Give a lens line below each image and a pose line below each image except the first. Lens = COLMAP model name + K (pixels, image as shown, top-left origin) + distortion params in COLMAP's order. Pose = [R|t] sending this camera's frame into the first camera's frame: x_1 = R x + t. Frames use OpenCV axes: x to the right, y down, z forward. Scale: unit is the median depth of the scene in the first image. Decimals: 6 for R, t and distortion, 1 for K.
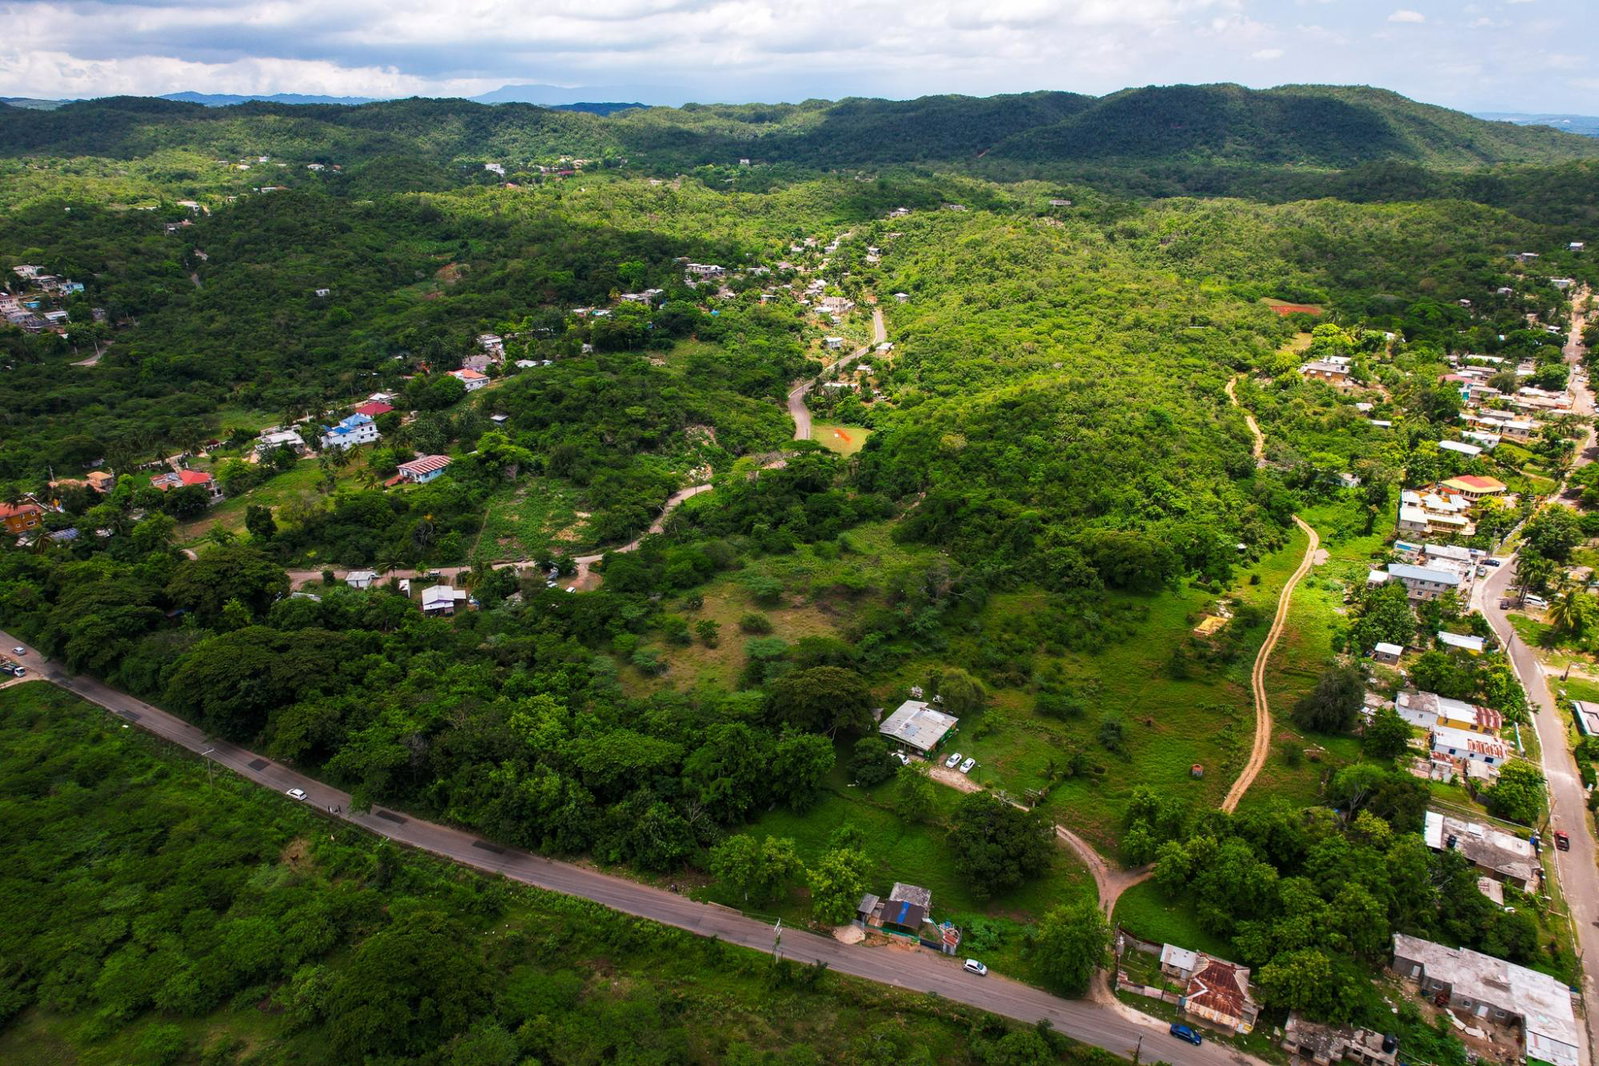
lens RADIAL K [[1024.1, 0, 799.5], [0, 1024.1, 533.0], [0, 0, 1]] dist [-0.073483, 0.065967]
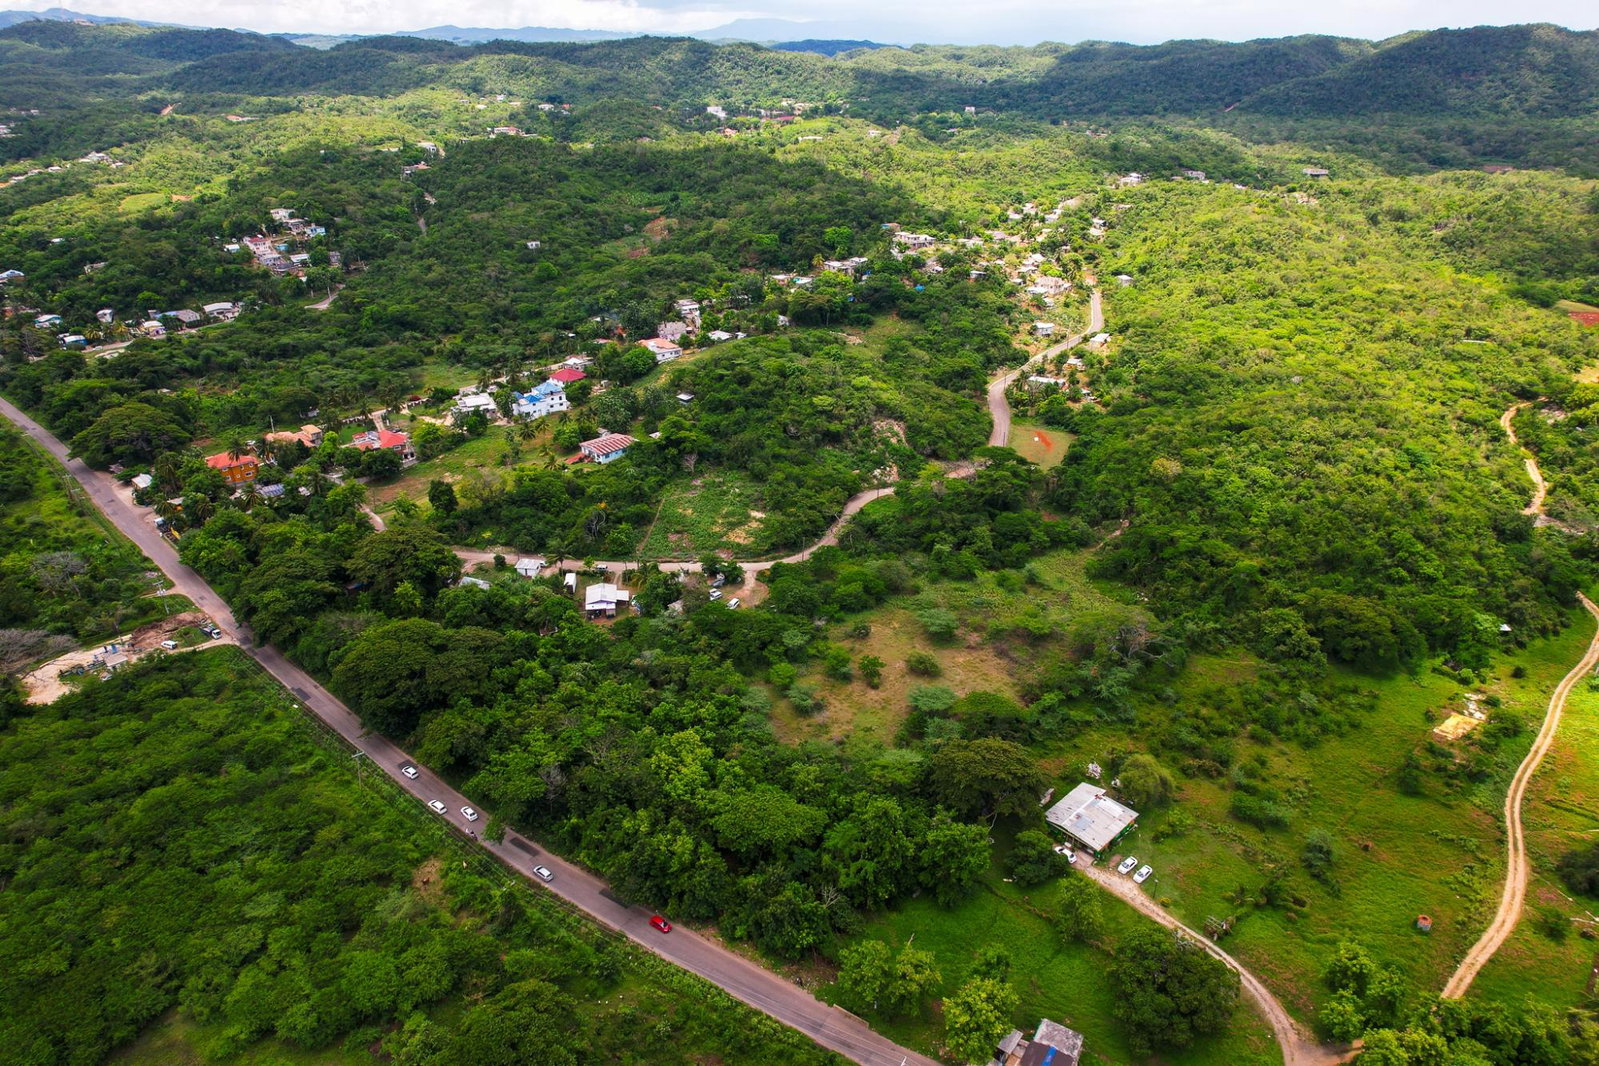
lens RADIAL K [[1027.1, 0, 799.5], [0, 1027.1, 533.0], [0, 0, 1]] dist [-0.083817, 0.075544]
pose [[0.978658, 0.094074, -0.182700, 0.003956], [-0.084160, 0.994565, 0.061297, -0.063143], [0.187473, -0.044612, 0.981256, 0.062895]]
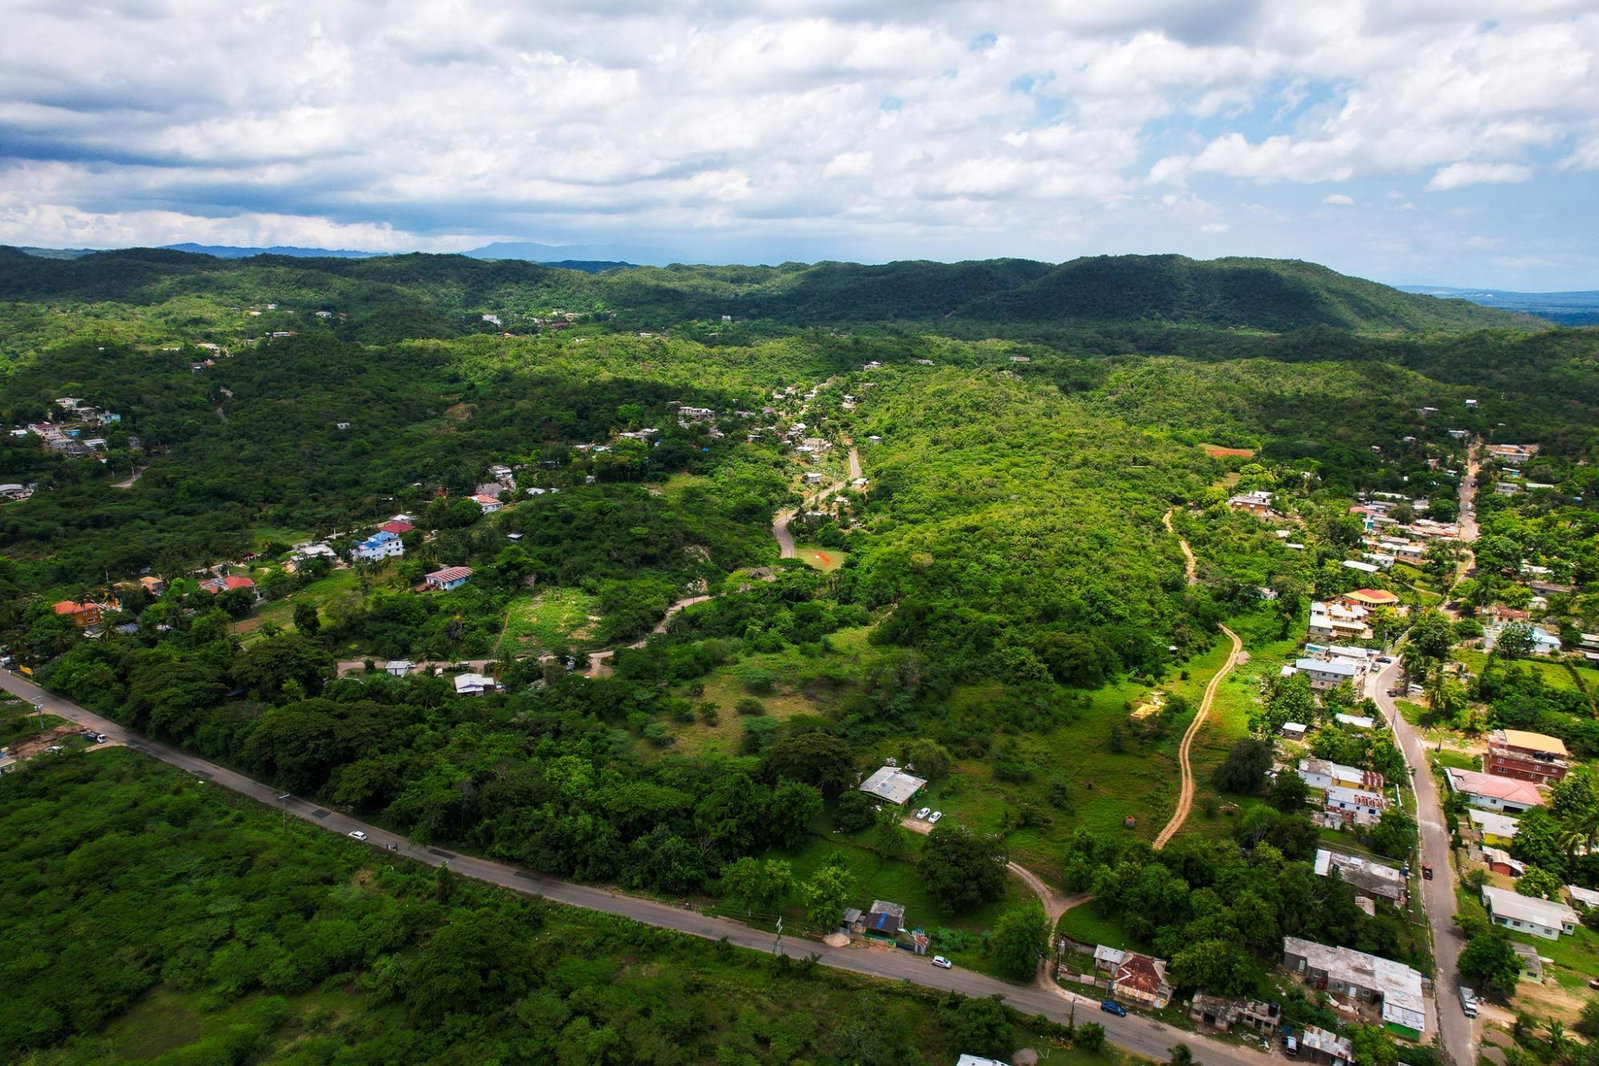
lens RADIAL K [[1024.1, 0, 799.5], [0, 1024.1, 533.0], [0, 0, 1]] dist [-0.073483, 0.065967]
pose [[0.999558, 0.012125, 0.027131, -0.017662], [-0.008111, 0.989625, -0.143442, 0.049032], [-0.028589, 0.143159, 0.989287, -0.133036]]
